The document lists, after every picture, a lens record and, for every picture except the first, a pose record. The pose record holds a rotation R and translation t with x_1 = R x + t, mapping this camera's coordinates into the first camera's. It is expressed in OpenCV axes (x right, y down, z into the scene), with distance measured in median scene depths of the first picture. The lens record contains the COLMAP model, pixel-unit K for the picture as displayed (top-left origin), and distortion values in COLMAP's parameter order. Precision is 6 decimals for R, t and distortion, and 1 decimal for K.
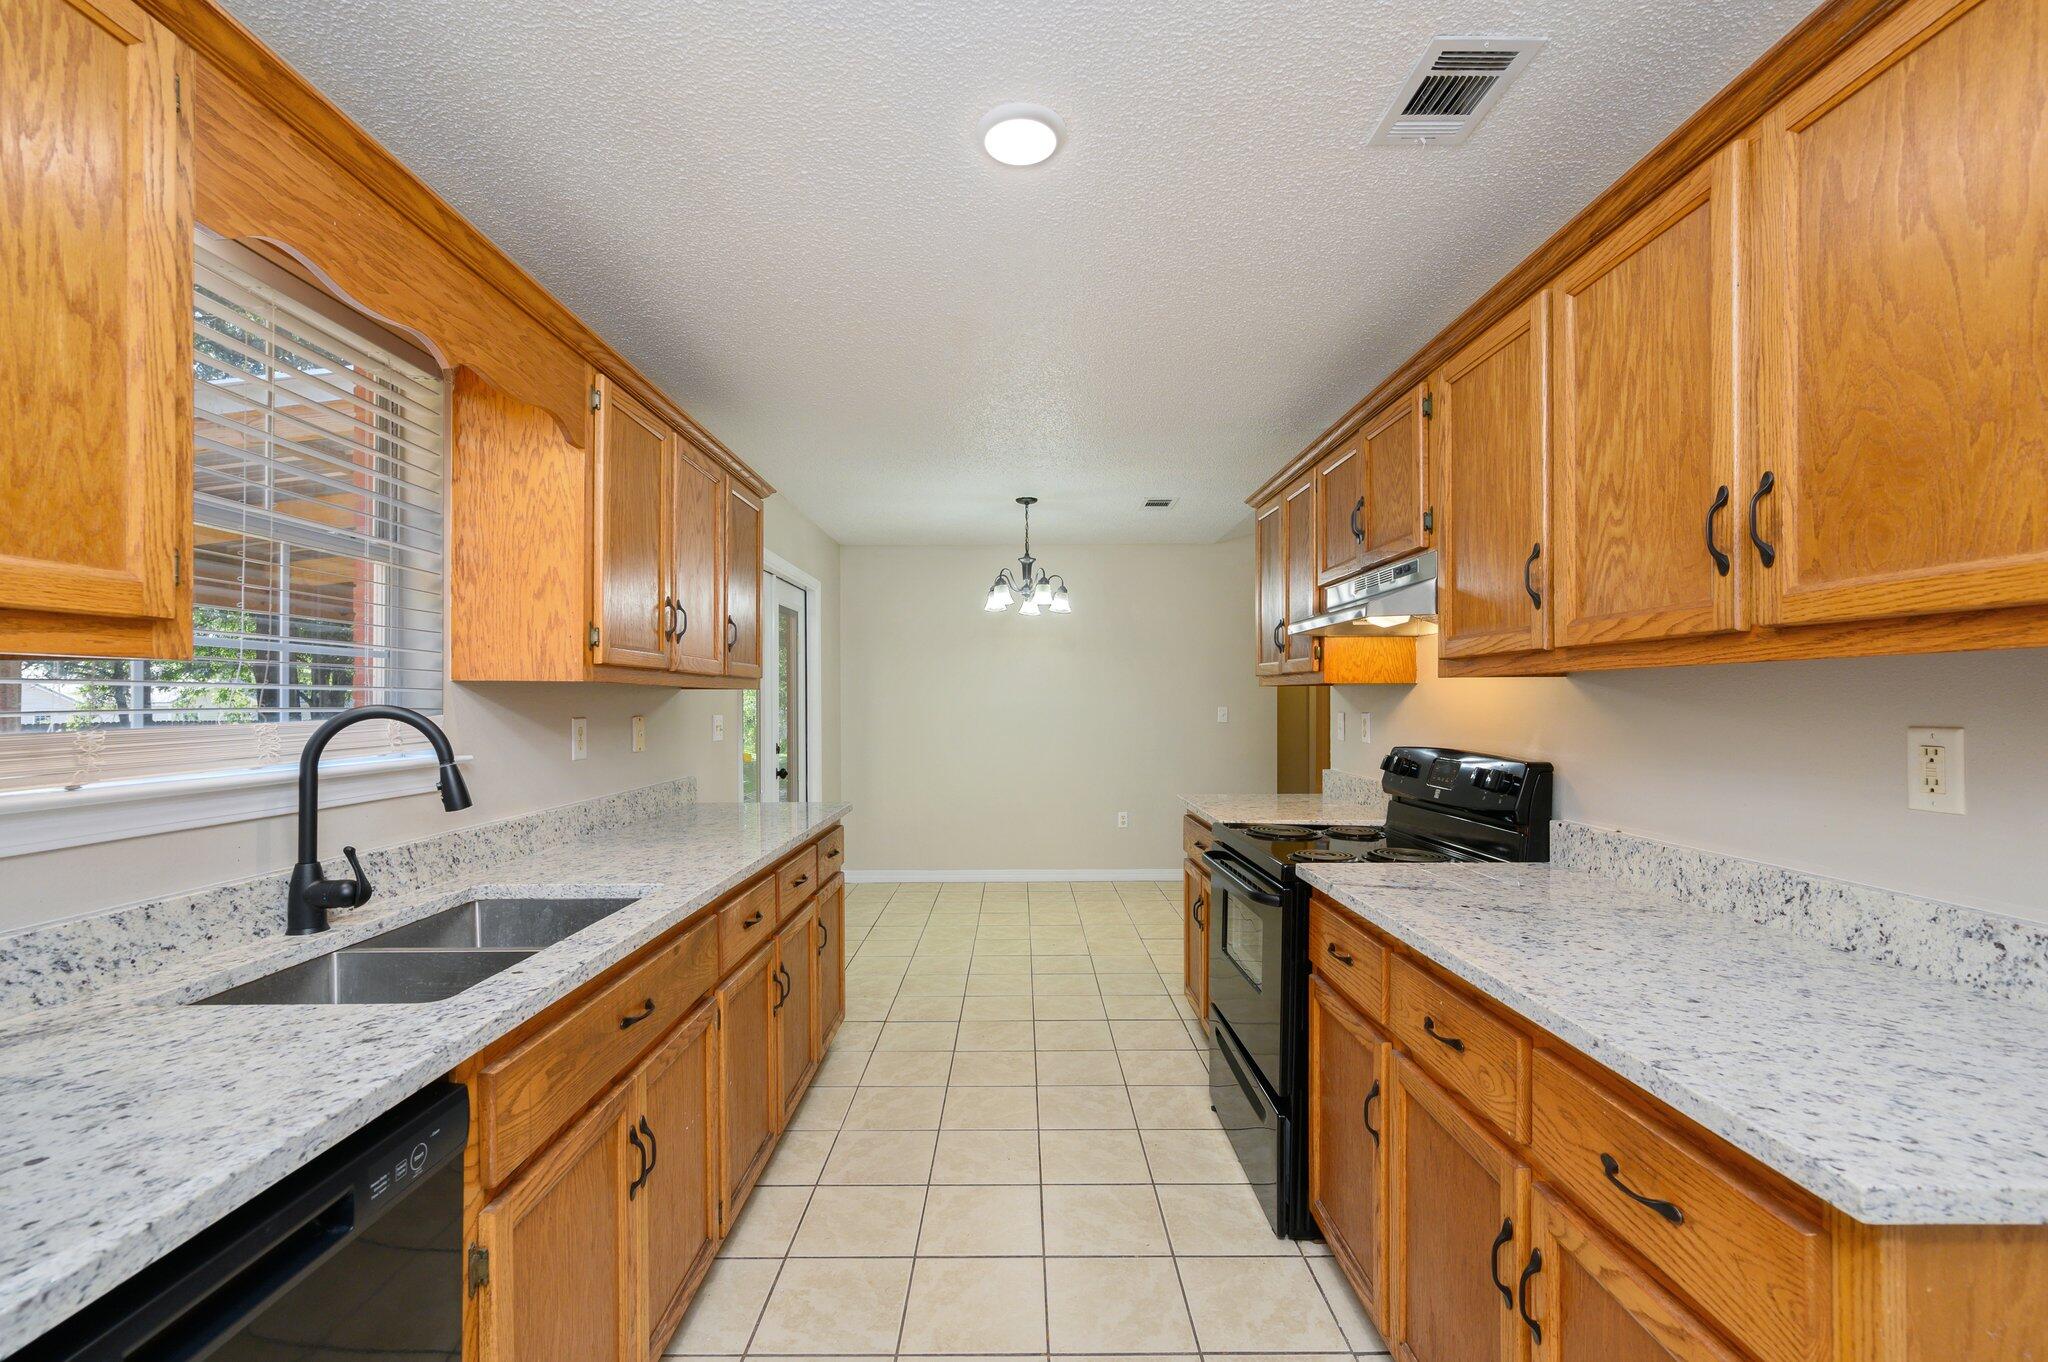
lens RADIAL K [[877.4, 0, 1024.0], [0, 877.4, 681.0], [0, 0, 1]] dist [0.001638, 0.000205]
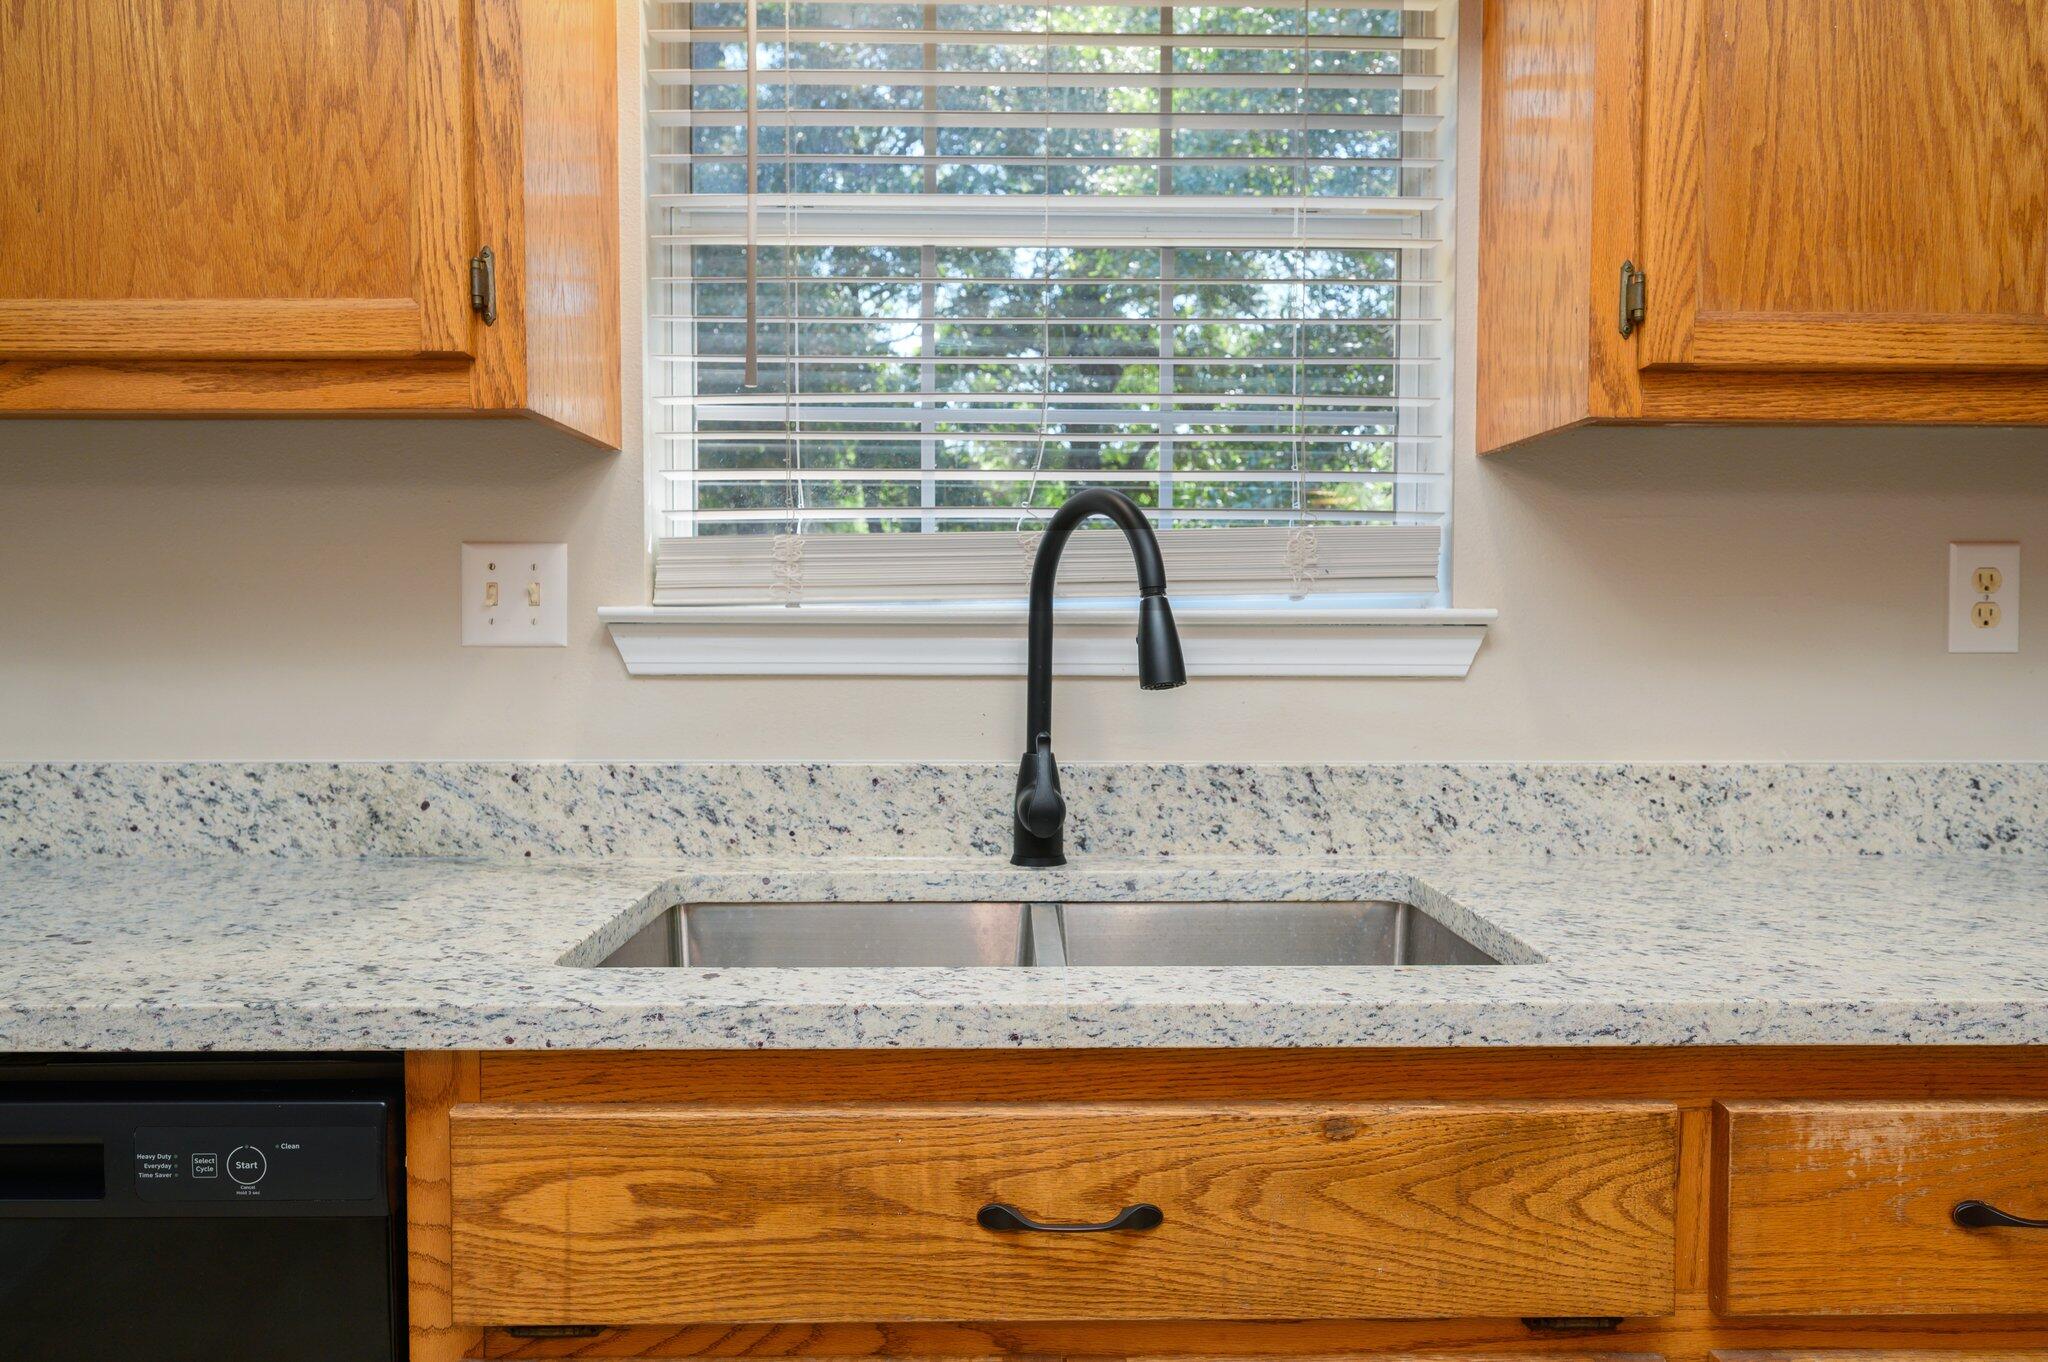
lens RADIAL K [[1408.9, 0, 1024.0], [0, 1408.9, 681.0], [0, 0, 1]] dist [-0.003930, 0.001806]
pose [[0.009825, 0.039027, -0.999190, 0.217341], [0.021986, 0.998988, 0.039236, 0.148347], [0.999710, -0.022354, 0.008957, 1.240526]]
